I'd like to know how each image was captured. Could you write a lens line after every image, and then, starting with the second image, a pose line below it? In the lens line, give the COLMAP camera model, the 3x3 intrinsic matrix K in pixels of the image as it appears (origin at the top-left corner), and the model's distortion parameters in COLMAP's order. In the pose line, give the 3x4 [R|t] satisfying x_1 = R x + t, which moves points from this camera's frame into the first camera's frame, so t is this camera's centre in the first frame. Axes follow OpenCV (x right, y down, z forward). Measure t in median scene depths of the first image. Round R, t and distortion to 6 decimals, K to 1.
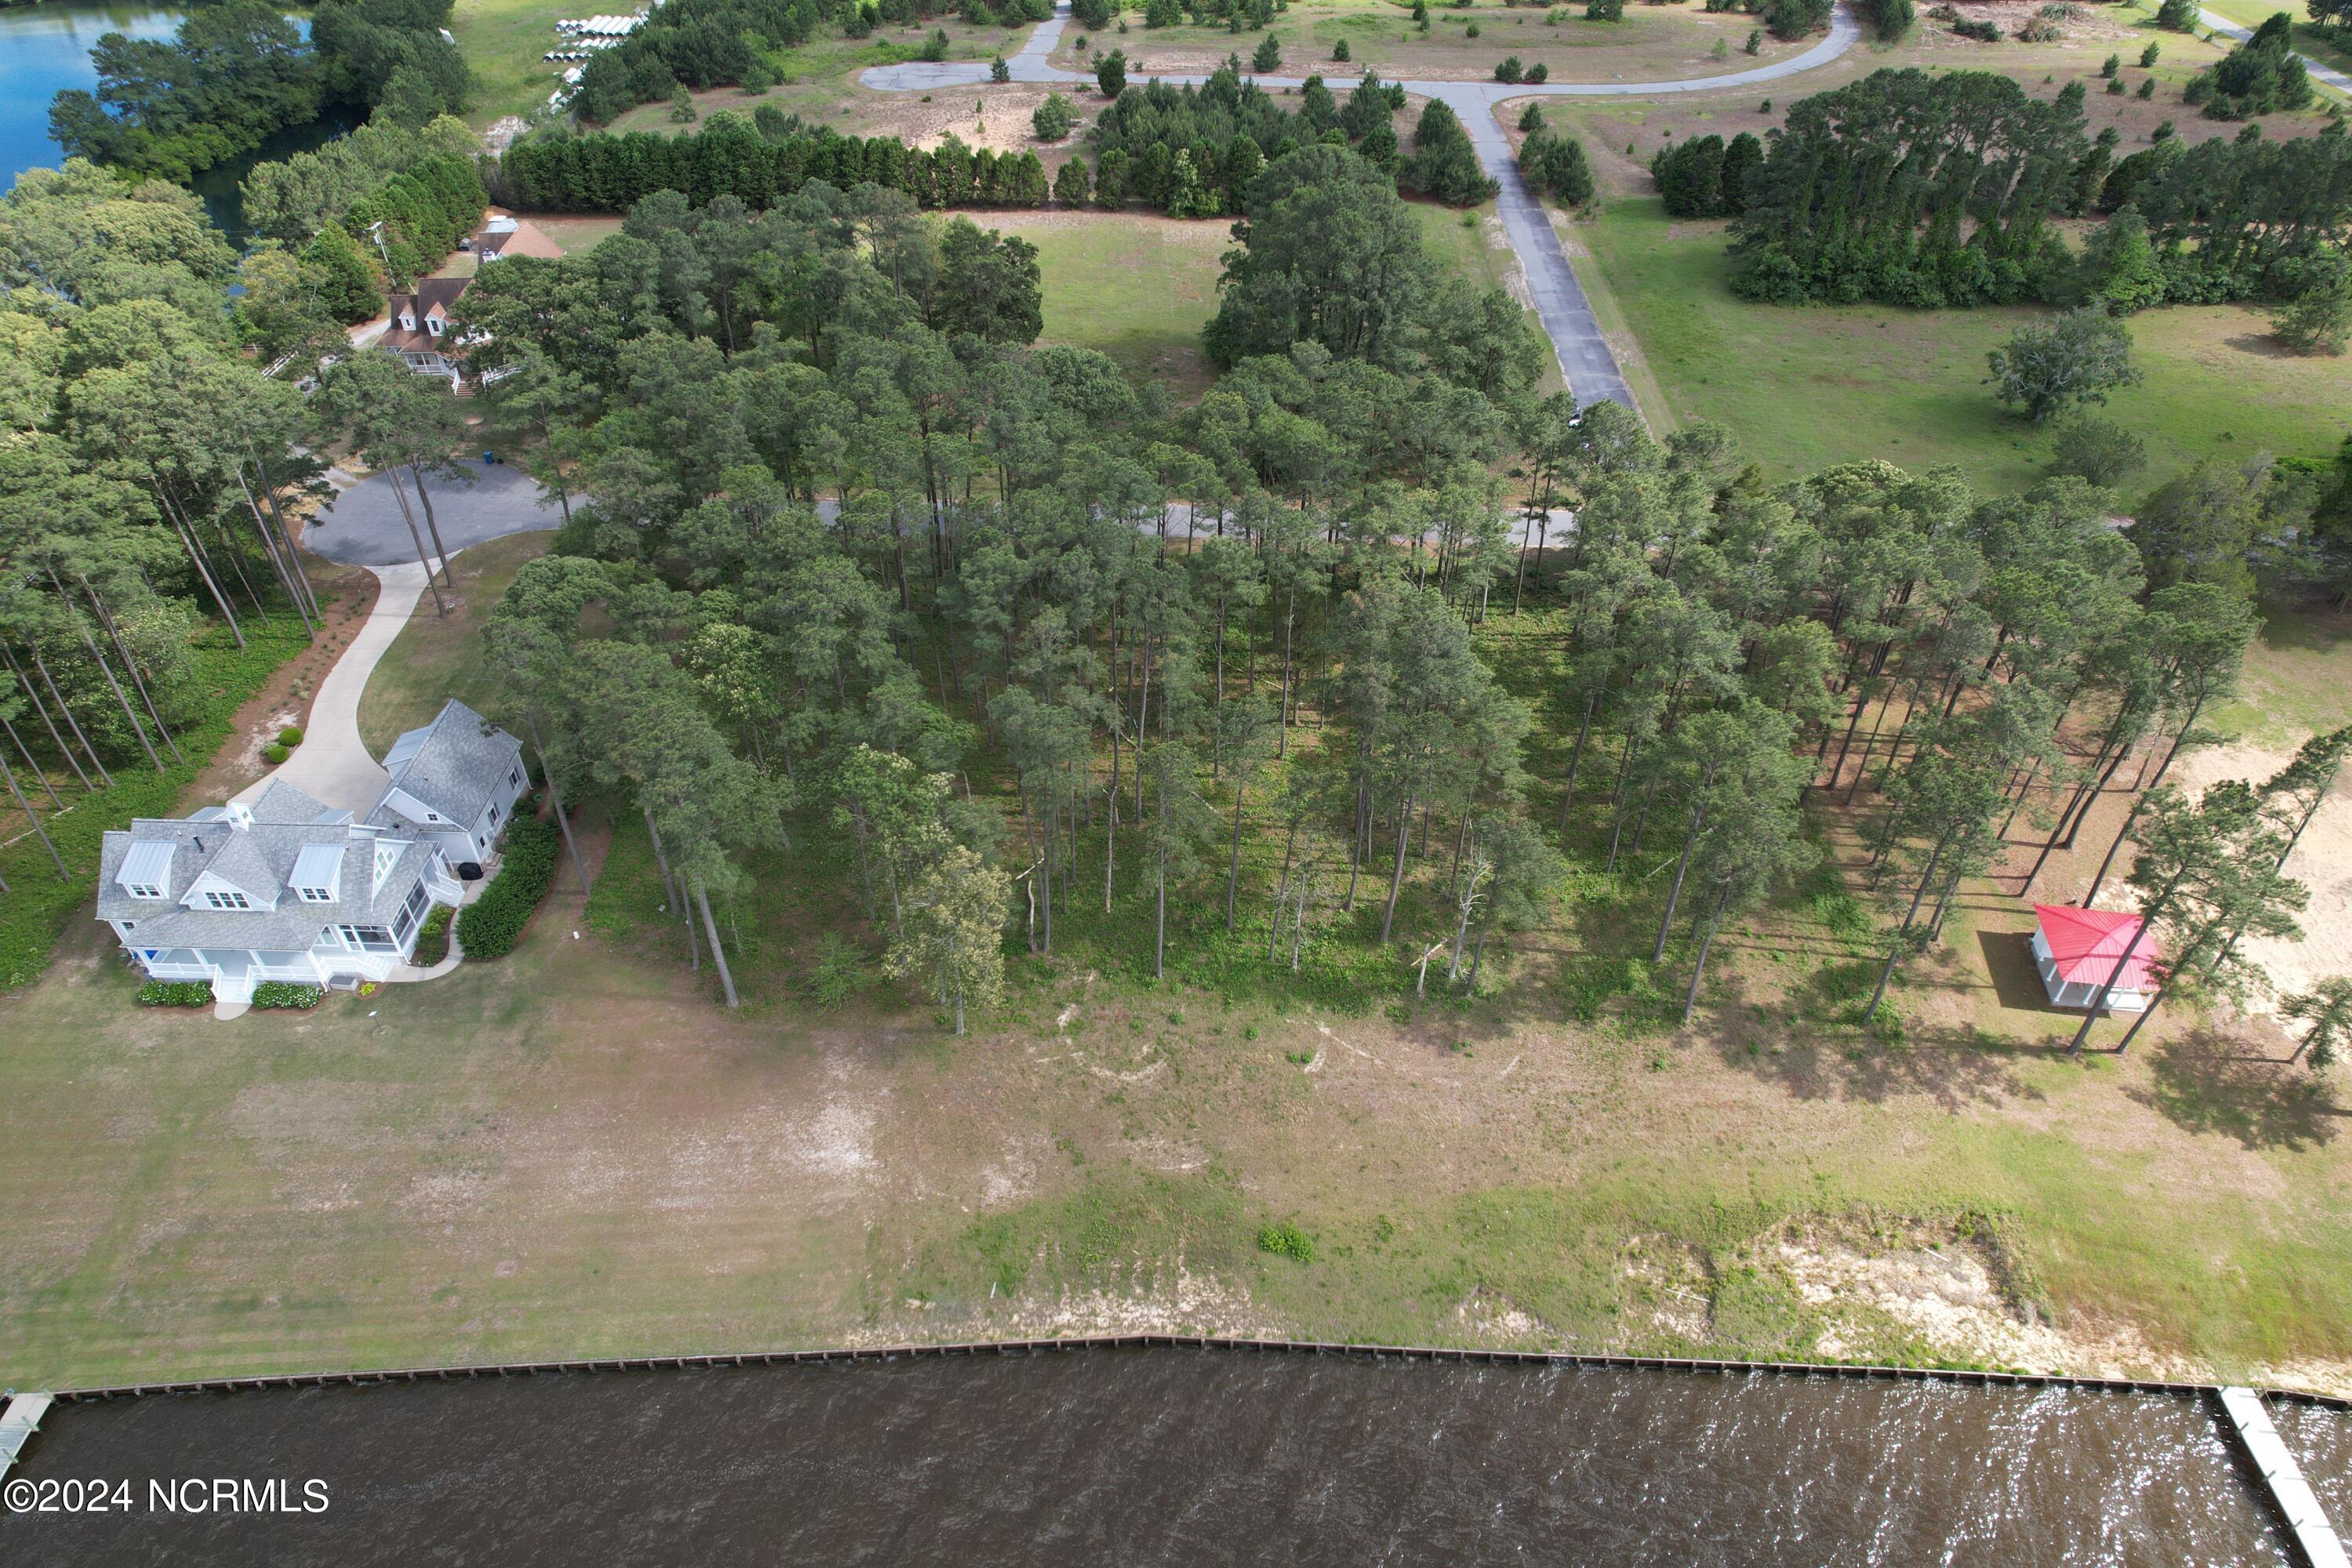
lens RADIAL K [[1504.6, 0, 1192.1], [0, 1504.6, 785.9], [0, 0, 1]] dist [-0.079329, 0.074785]
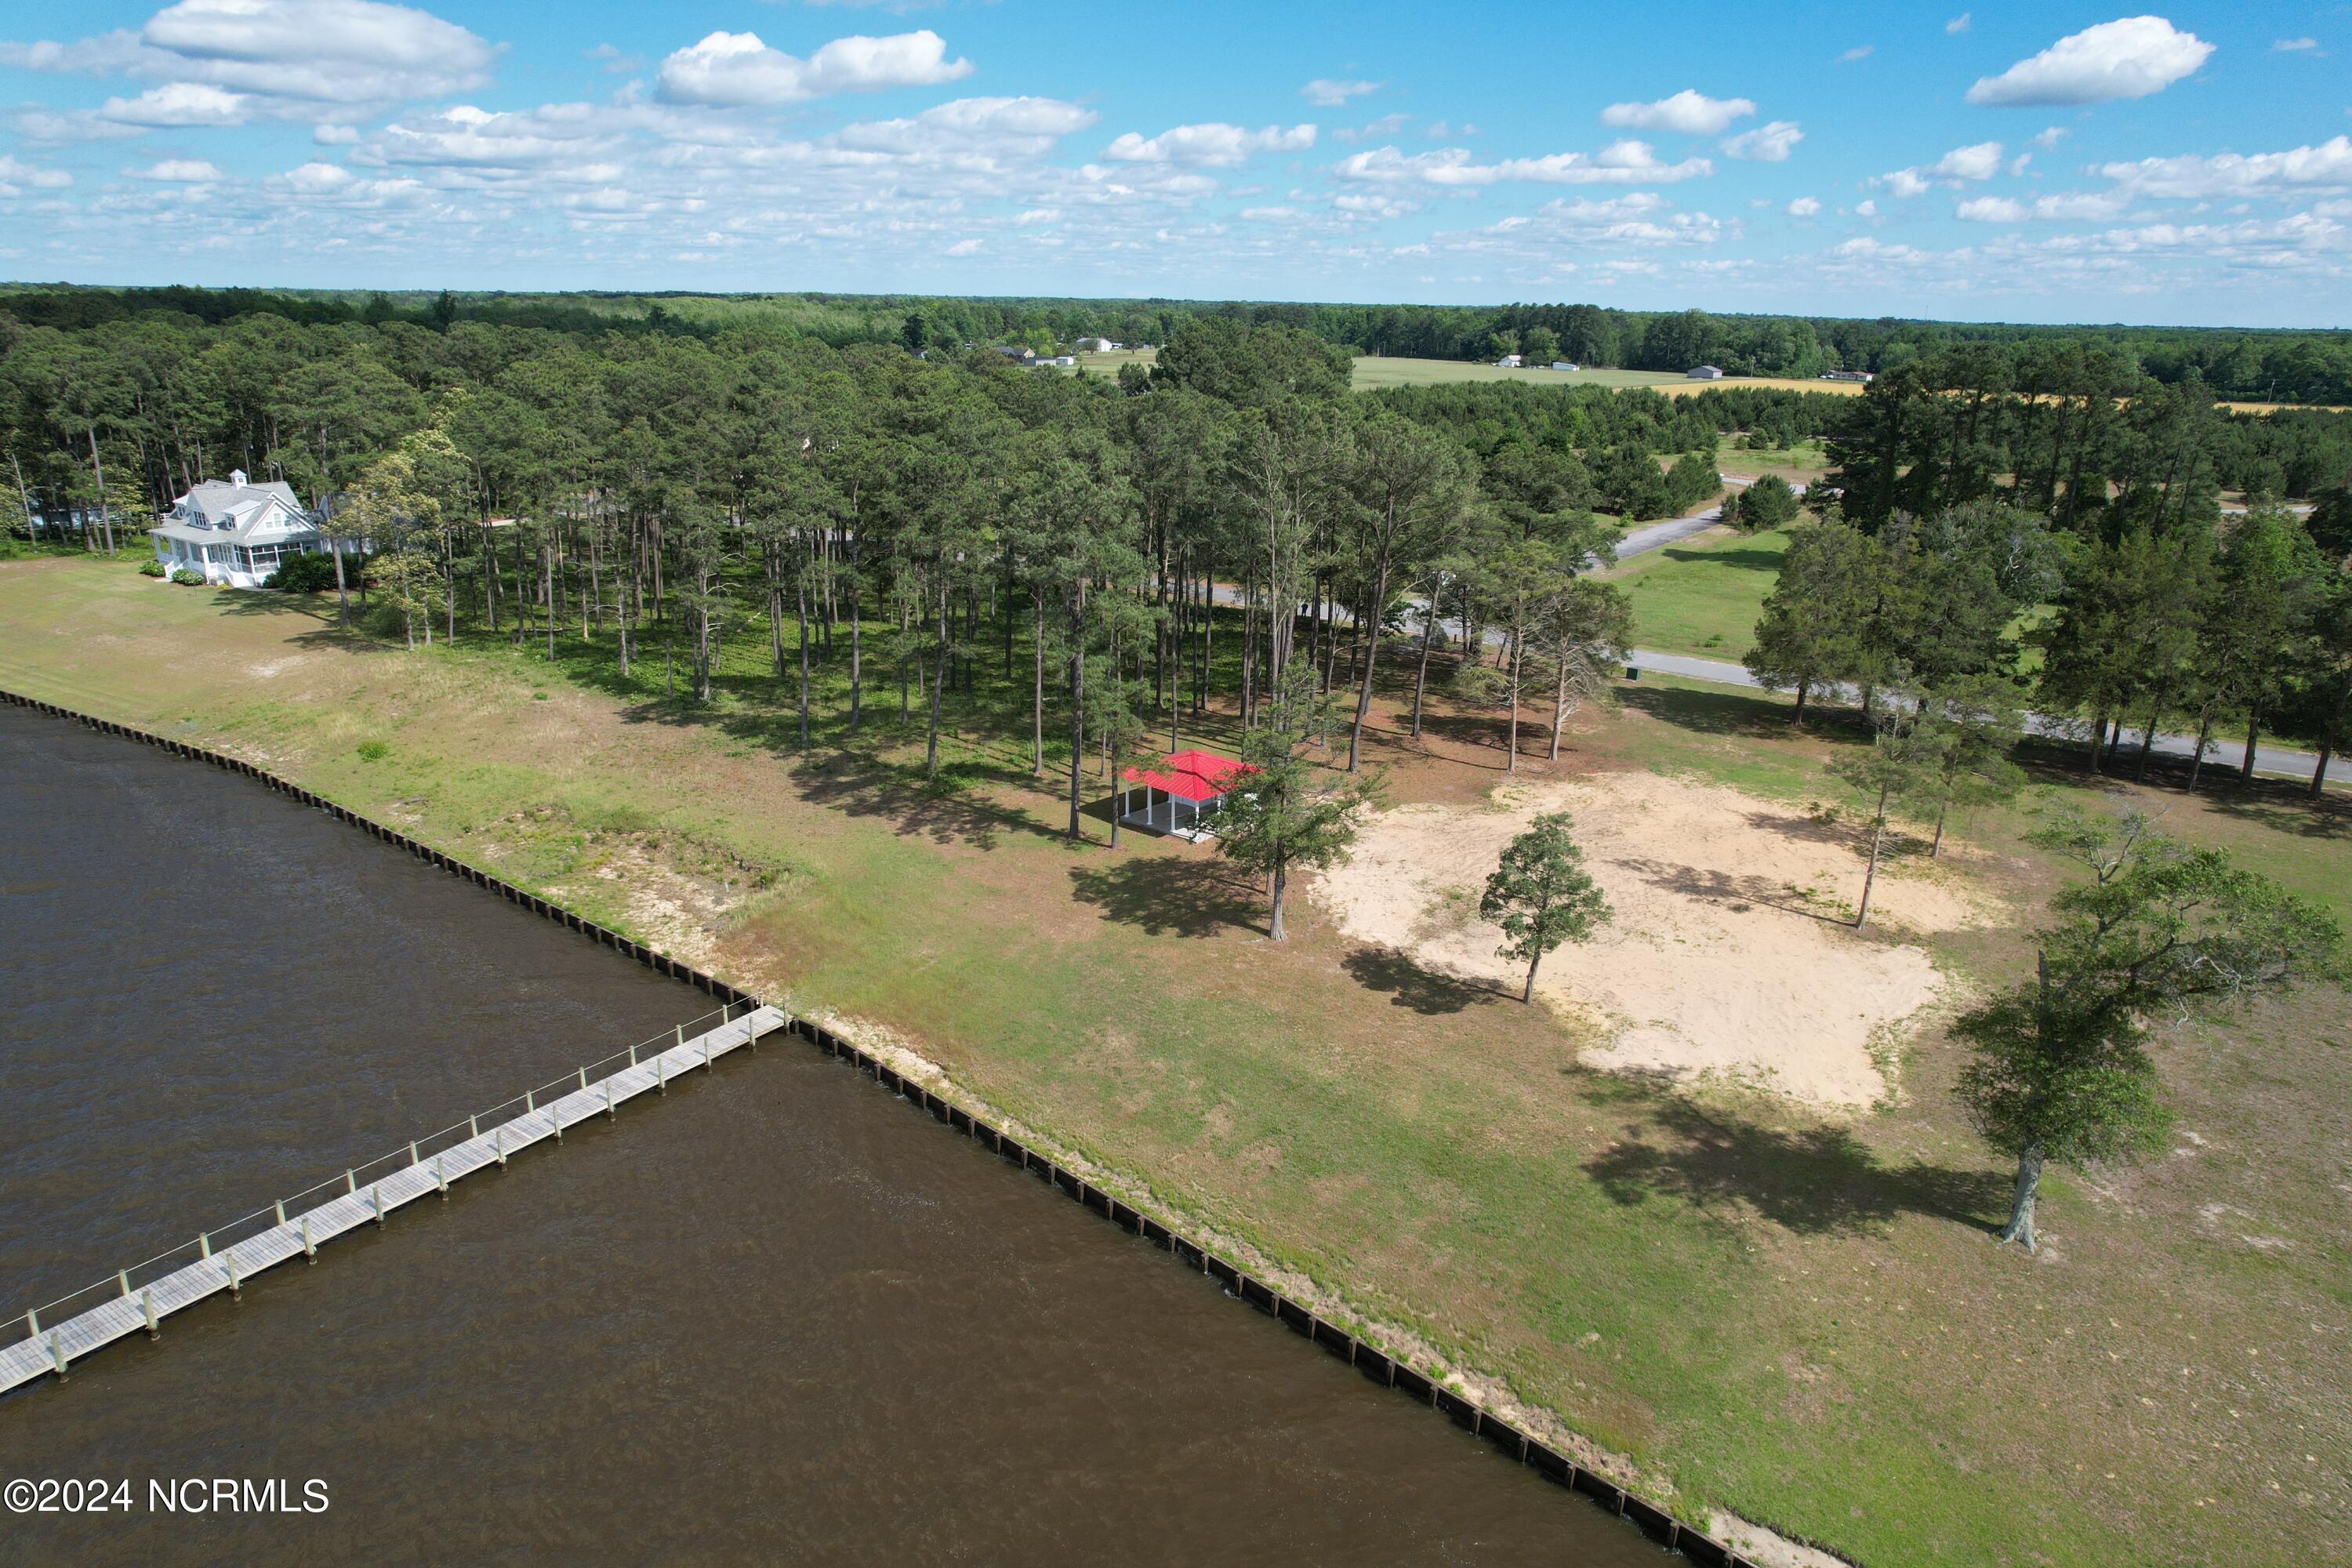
lens RADIAL K [[1504.6, 0, 1192.1], [0, 1504.6, 785.9], [0, 0, 1]] dist [-0.079329, 0.074785]
pose [[0.828261, 0.184685, -0.529032, 1.152857], [-0.373982, 0.885271, -0.276464, 0.383654], [0.417278, 0.426833, 0.802305, 0.310109]]
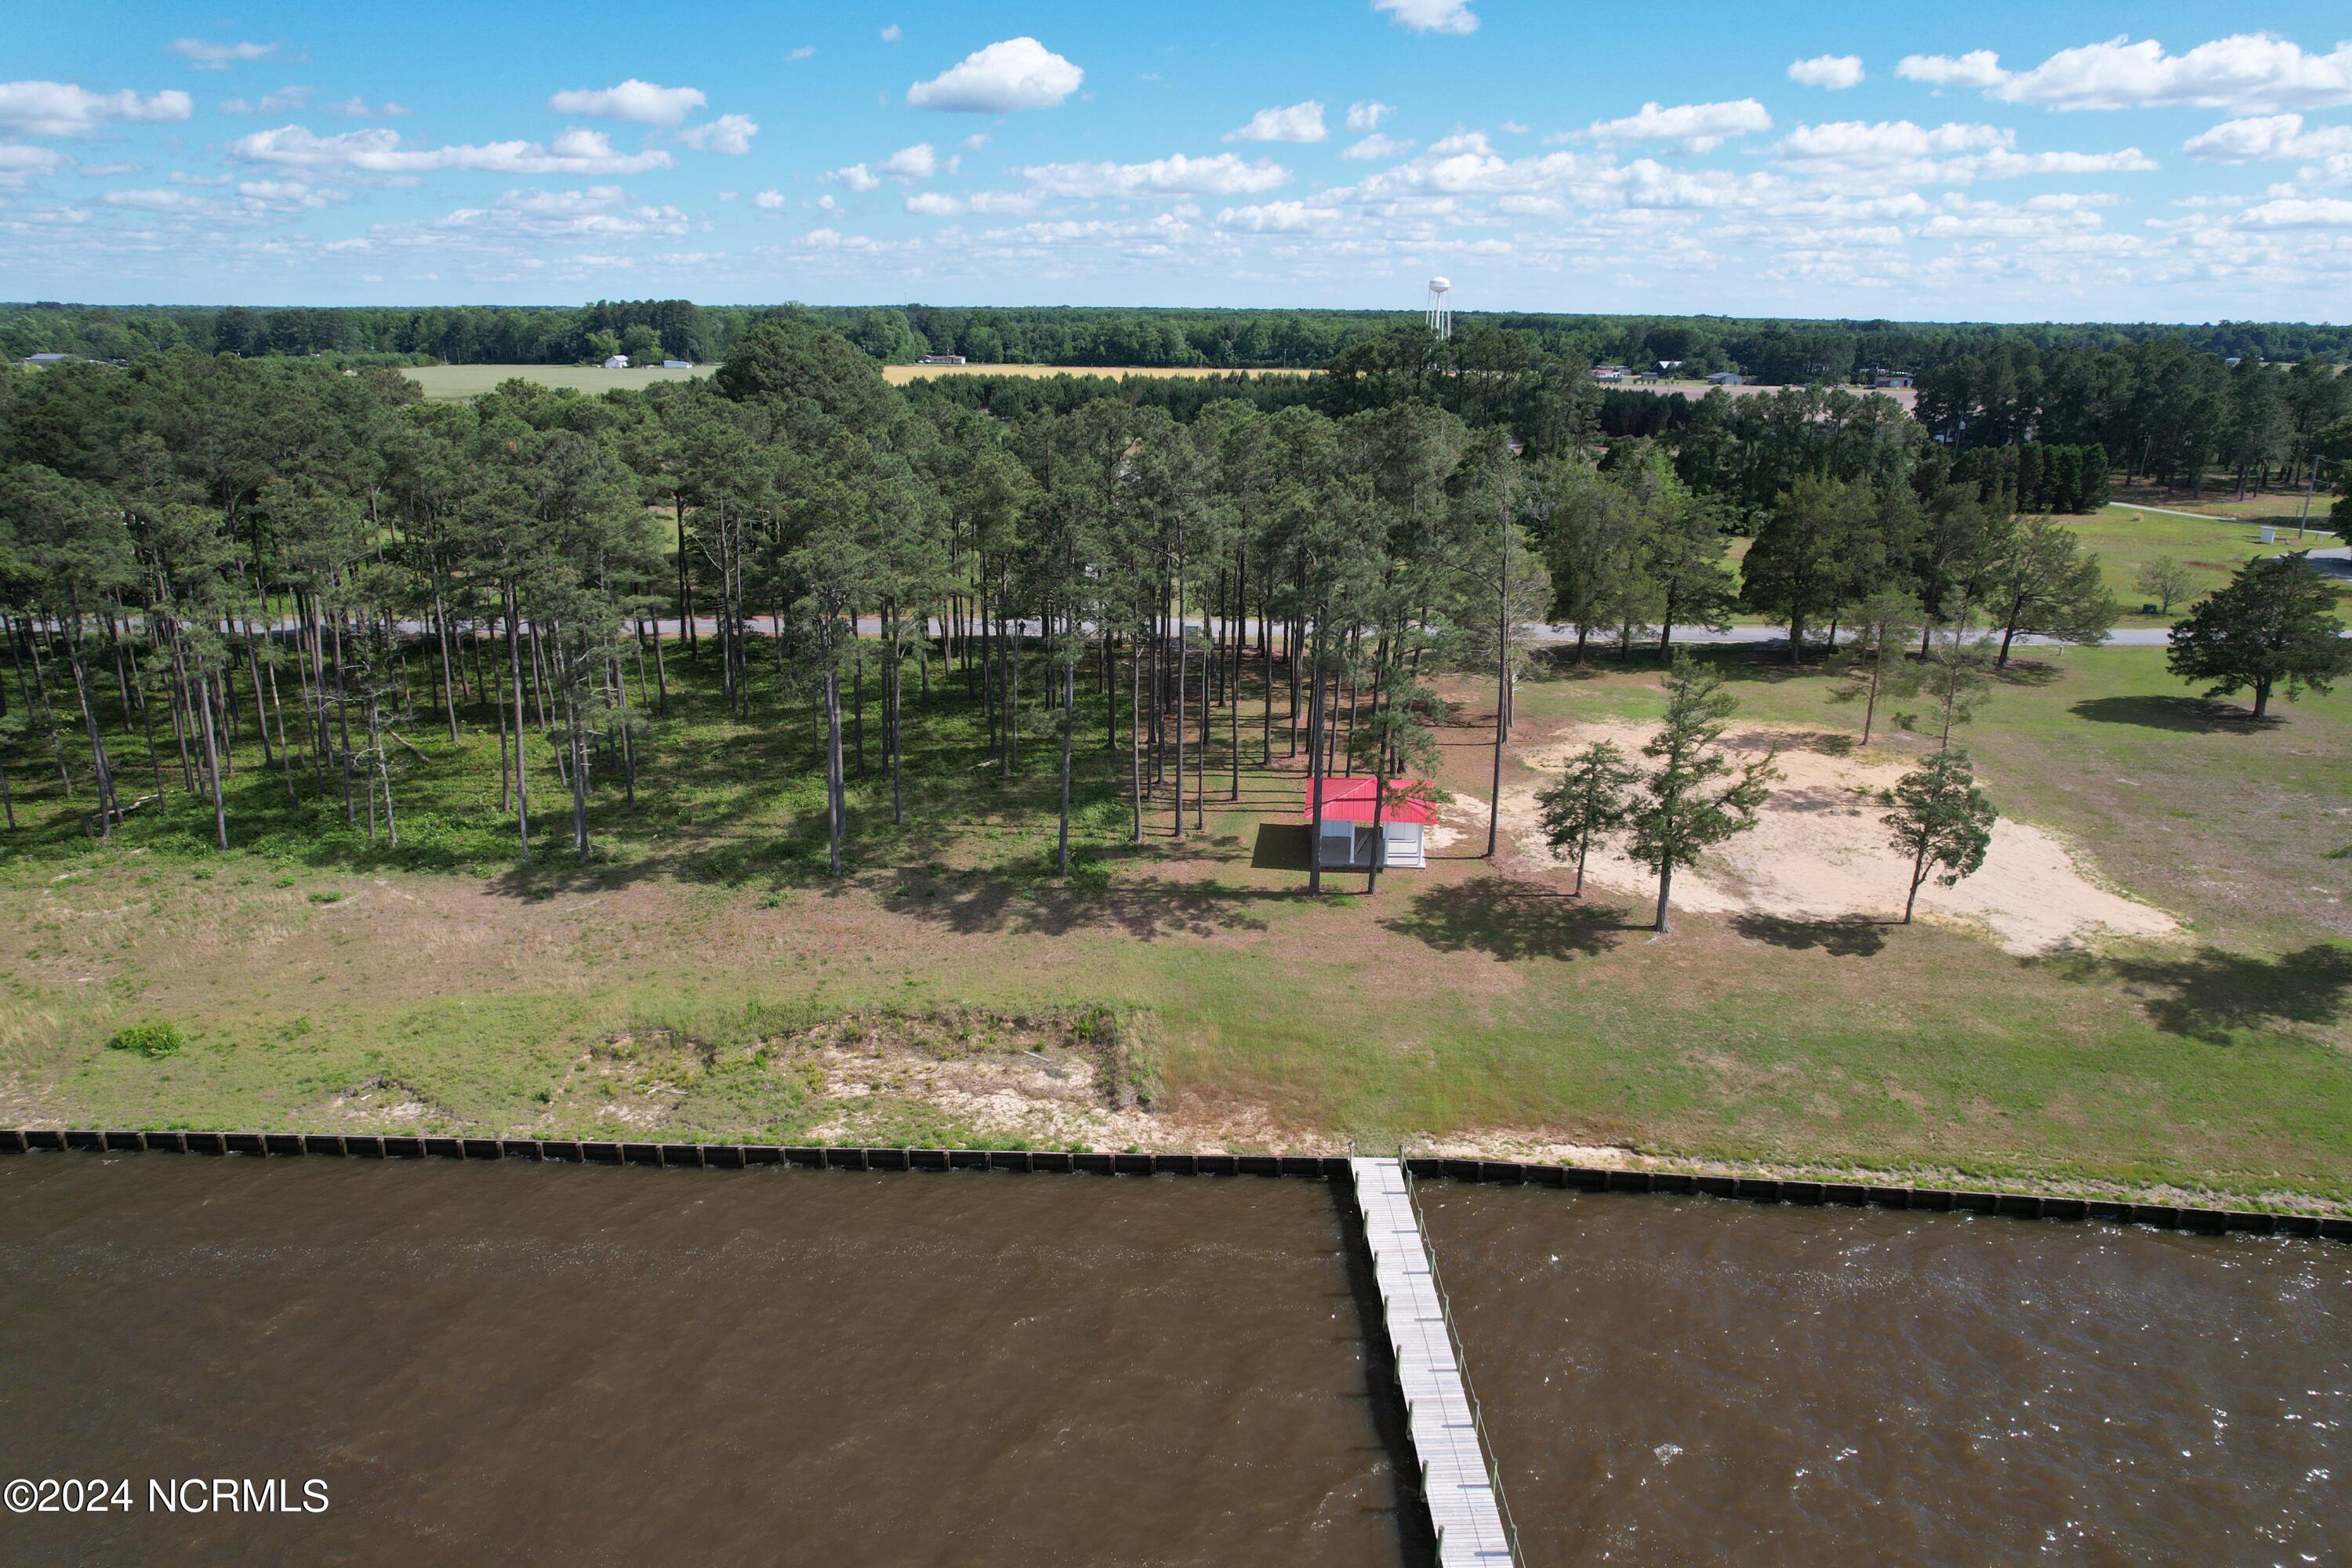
lens RADIAL K [[1504.6, 0, 1192.1], [0, 1504.6, 785.9], [0, 0, 1]] dist [-0.079329, 0.074785]
pose [[0.999287, -0.007799, 0.036936, 0.516006], [0.021314, 0.924121, -0.381505, 0.445976], [-0.031158, 0.382020, 0.923629, 0.238842]]
